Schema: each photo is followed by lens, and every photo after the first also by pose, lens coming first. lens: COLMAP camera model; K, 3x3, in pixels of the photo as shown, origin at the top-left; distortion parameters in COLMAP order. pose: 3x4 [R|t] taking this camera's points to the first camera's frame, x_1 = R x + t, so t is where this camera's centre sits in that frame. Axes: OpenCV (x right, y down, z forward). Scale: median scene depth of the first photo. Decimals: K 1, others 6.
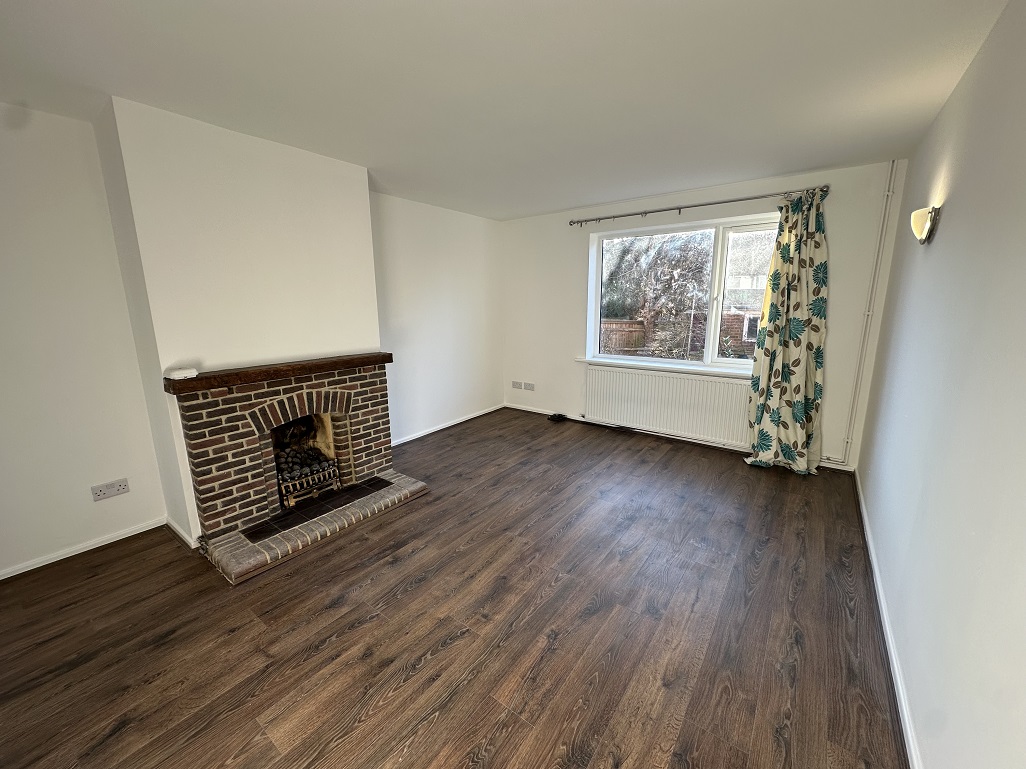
lens RADIAL K [[408.0, 0, 513.0], [0, 408.0, 384.5], [0, 0, 1]] dist [-0.000522, -0.000532]
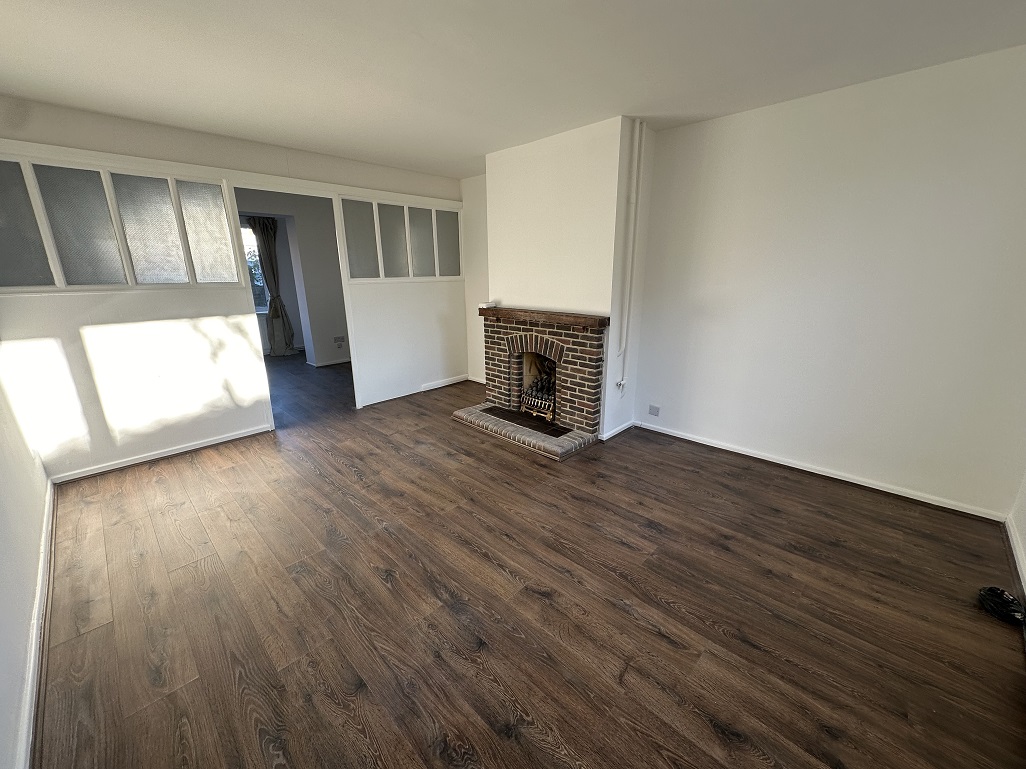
lens RADIAL K [[408.0, 0, 513.0], [0, 408.0, 384.5], [0, 0, 1]] dist [-0.000522, -0.000532]
pose [[-0.130576, 0.277937, -0.951683, 0.809235], [-0.189149, 0.935287, 0.299101, -0.214037], [0.973228, 0.219065, -0.069554, 1.074297]]
